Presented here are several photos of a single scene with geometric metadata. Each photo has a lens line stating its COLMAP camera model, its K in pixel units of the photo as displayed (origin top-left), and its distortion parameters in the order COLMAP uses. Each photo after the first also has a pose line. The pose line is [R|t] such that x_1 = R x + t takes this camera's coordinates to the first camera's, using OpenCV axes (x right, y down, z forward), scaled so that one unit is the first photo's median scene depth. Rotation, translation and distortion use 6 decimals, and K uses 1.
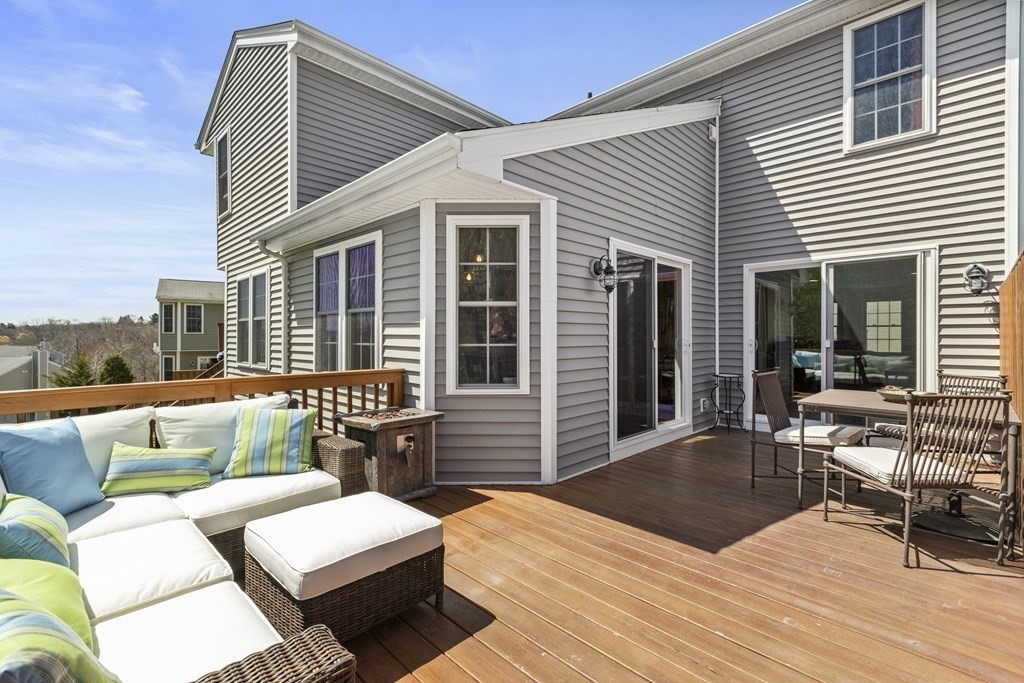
lens RADIAL K [[458.5, 0, 510.9], [0, 458.5, 336.1], [0, 0, 1]] dist [0.007499, -0.003069]
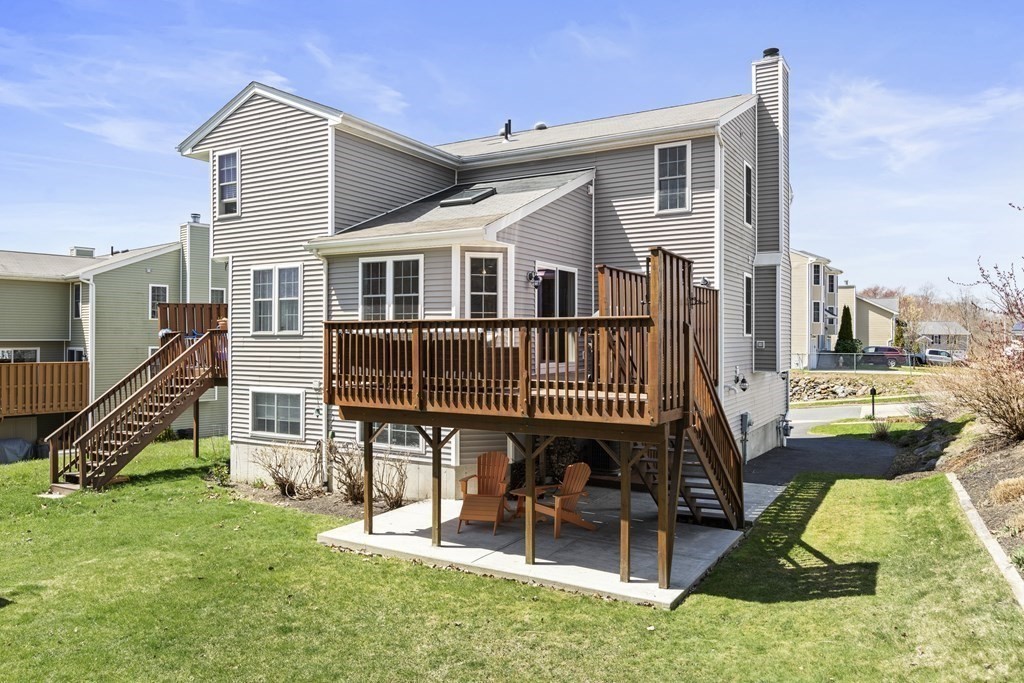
lens RADIAL K [[744.3, 0, 514.9], [0, 744.3, 341.9], [0, 0, 1]] dist [-0.006198, -0.001314]
pose [[0.967627, 0.001023, 0.252384, -0.769838], [-0.002873, 0.999972, 0.006963, 0.128868], [-0.252369, -0.007463, 0.967602, -2.359296]]
